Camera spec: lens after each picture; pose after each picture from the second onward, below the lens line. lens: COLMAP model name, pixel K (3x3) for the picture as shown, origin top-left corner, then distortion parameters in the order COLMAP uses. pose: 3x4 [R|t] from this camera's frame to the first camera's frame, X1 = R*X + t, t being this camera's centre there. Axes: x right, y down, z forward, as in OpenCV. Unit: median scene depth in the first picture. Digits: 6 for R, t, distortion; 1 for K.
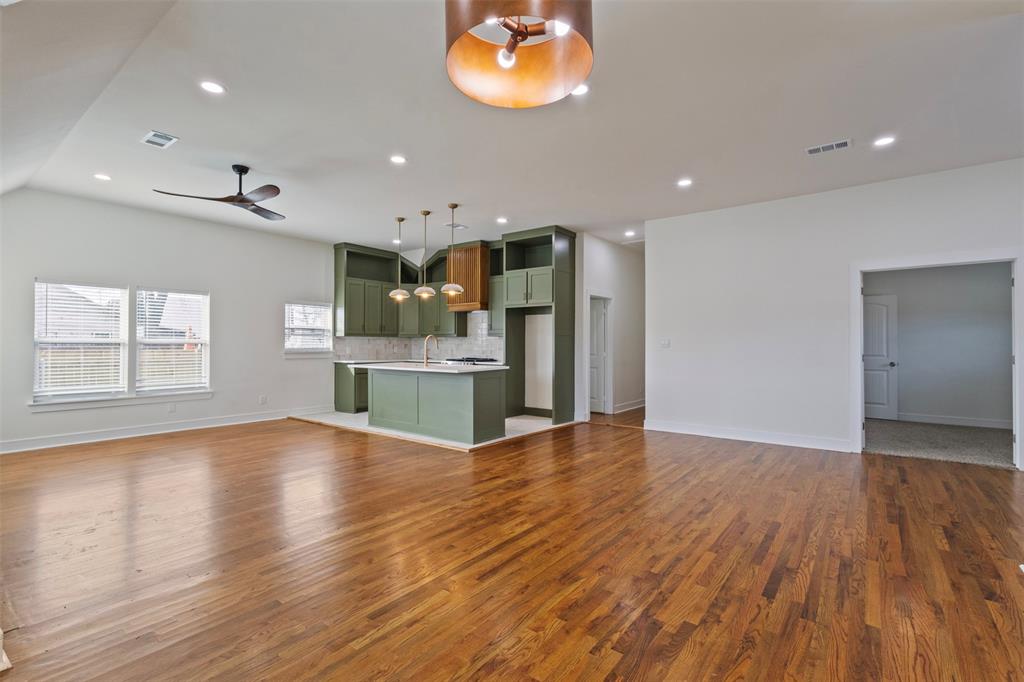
lens RADIAL K [[473.0, 0, 506.3], [0, 473.0, 346.9], [0, 0, 1]] dist [0.006352, -0.001119]
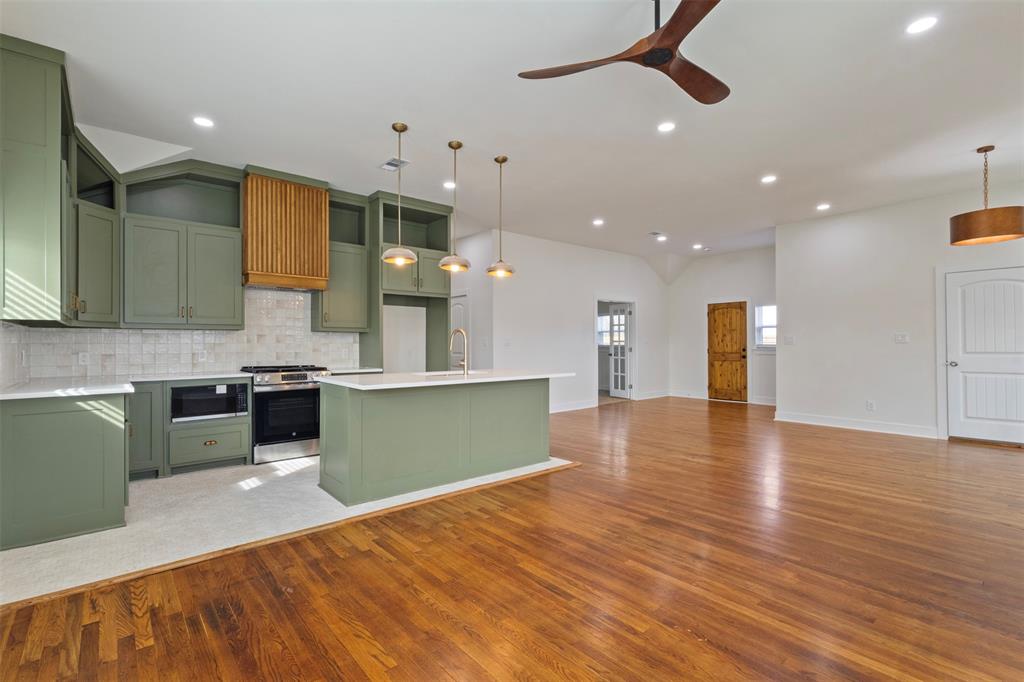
lens RADIAL K [[473.0, 0, 508.5], [0, 473.0, 342.6], [0, 0, 1]] dist [0.006352, -0.001119]
pose [[0.204697, 0.001771, 0.978824, -0.779780], [0.009934, 0.999943, -0.003887, -0.001422], [-0.978775, 0.010519, 0.204668, 0.764080]]
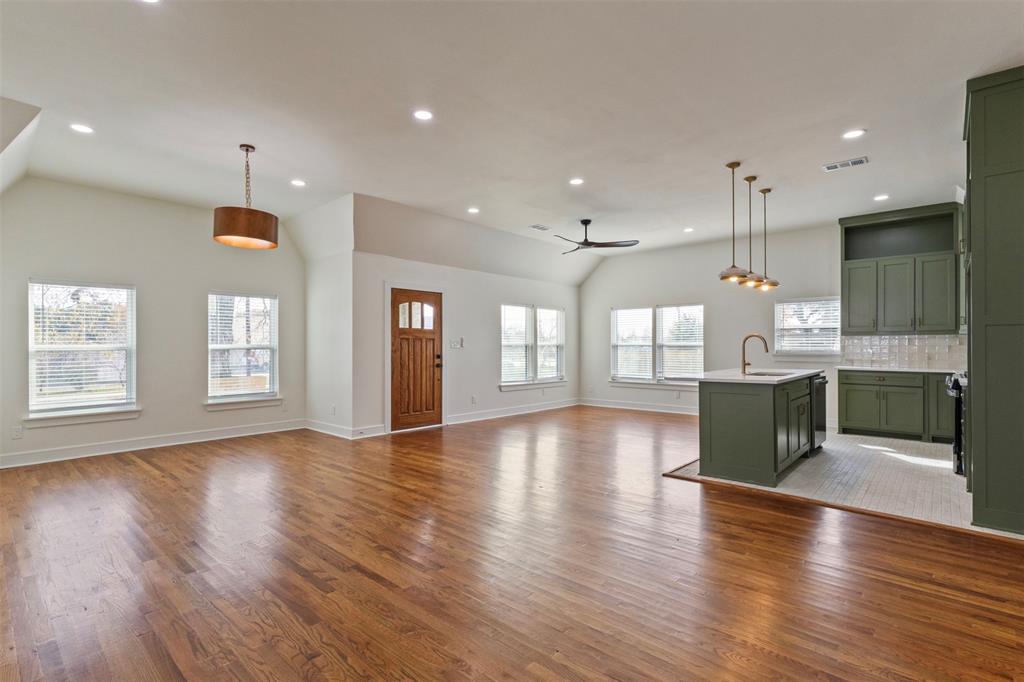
lens RADIAL K [[473.0, 0, 512.5], [0, 473.0, 342.7], [0, 0, 1]] dist [0.006352, -0.001119]
pose [[-0.070212, -0.009318, -0.997489, 0.617832], [-0.004284, 0.999950, -0.009039, -0.001344], [0.997523, 0.003638, -0.070248, 0.642311]]
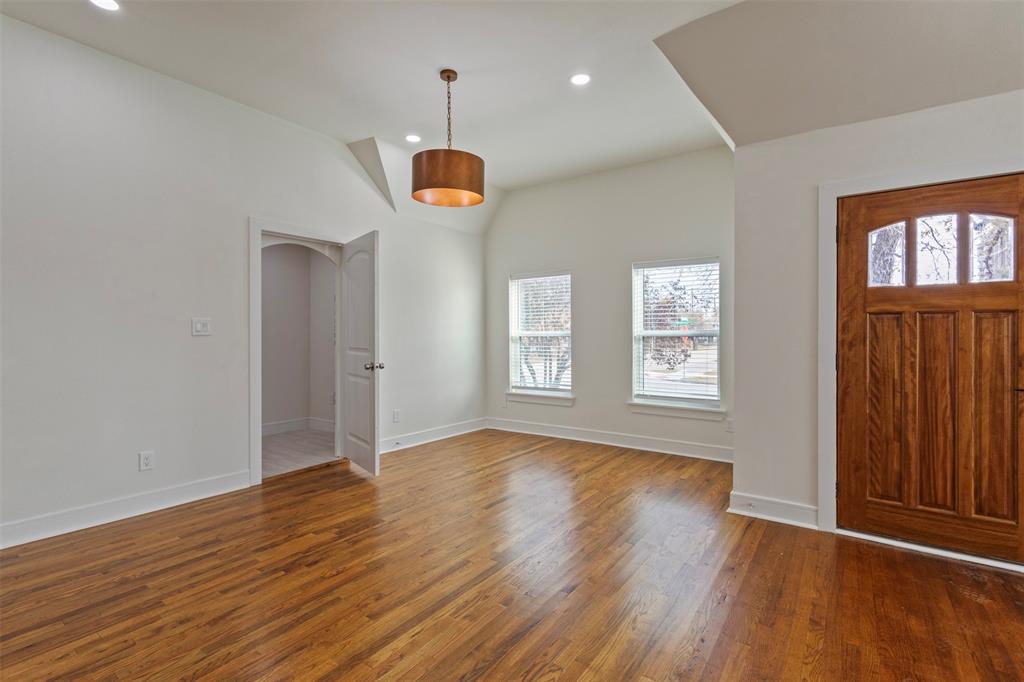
lens RADIAL K [[473.0, 0, 510.1], [0, 473.0, 333.0], [0, 0, 1]] dist [0.006352, -0.001119]
pose [[-0.999365, -0.000790, -0.035613, -0.040800], [-0.000886, 0.999996, 0.002677, -0.002449], [0.035611, 0.002707, -0.999362, 0.739170]]
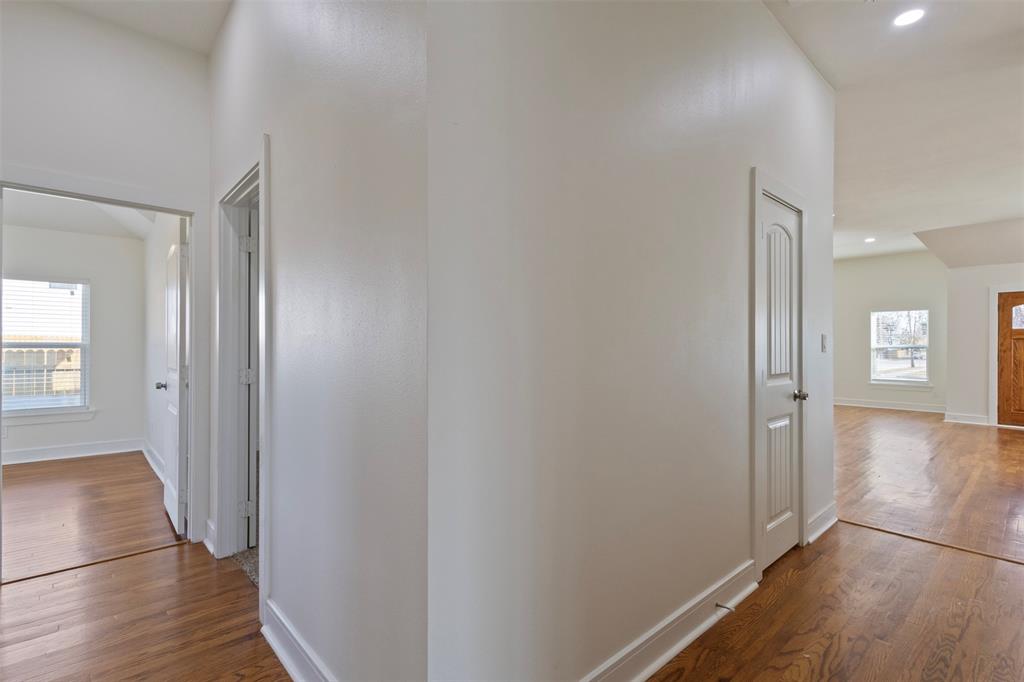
lens RADIAL K [[473.0, 0, 511.1], [0, 473.0, 346.1], [0, 0, 1]] dist [0.006352, -0.001119]
pose [[-0.984632, -0.002564, 0.174625, 0.556571], [-0.001693, 0.999985, 0.005141, -0.006706], [-0.174636, 0.004766, -0.984622, 1.588436]]
